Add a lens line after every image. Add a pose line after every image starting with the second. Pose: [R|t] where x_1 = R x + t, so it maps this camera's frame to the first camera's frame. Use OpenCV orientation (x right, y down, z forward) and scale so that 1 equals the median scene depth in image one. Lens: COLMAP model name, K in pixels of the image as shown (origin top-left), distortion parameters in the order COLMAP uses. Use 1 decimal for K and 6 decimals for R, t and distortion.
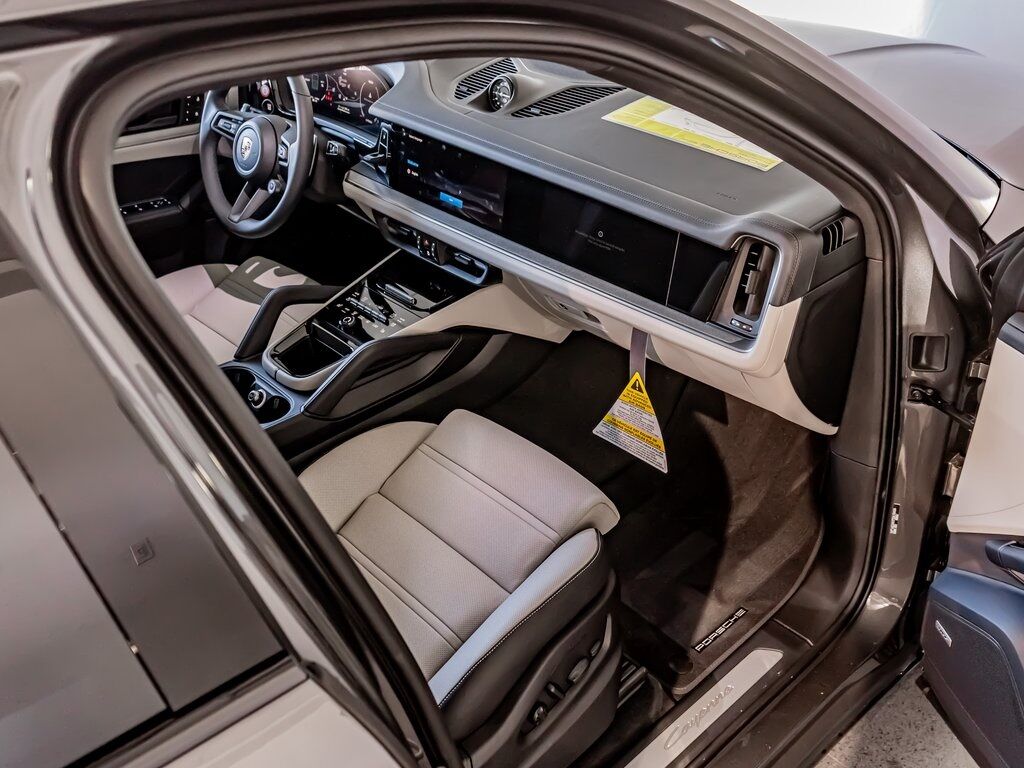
lens RADIAL K [[975.7, 0, 512.0], [0, 975.7, 384.0], [0, 0, 1]] dist [0.009861, -0.002575]
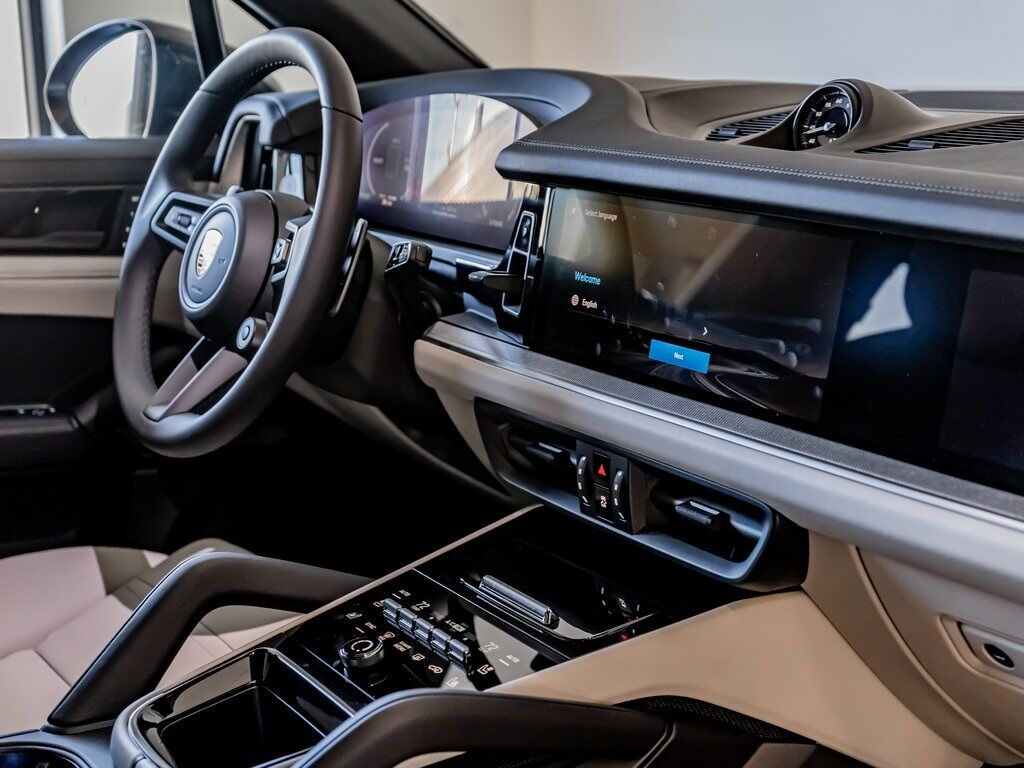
lens RADIAL K [[1522.3, 0, 512.0], [0, 1522.3, 384.0], [0, 0, 1]] dist [0.035215, 0.011964]
pose [[0.985390, 0.067316, -0.156446, -0.031984], [-0.117763, 0.932903, -0.340330, 0.027680], [0.123039, 0.353781, 0.927200, 0.437159]]
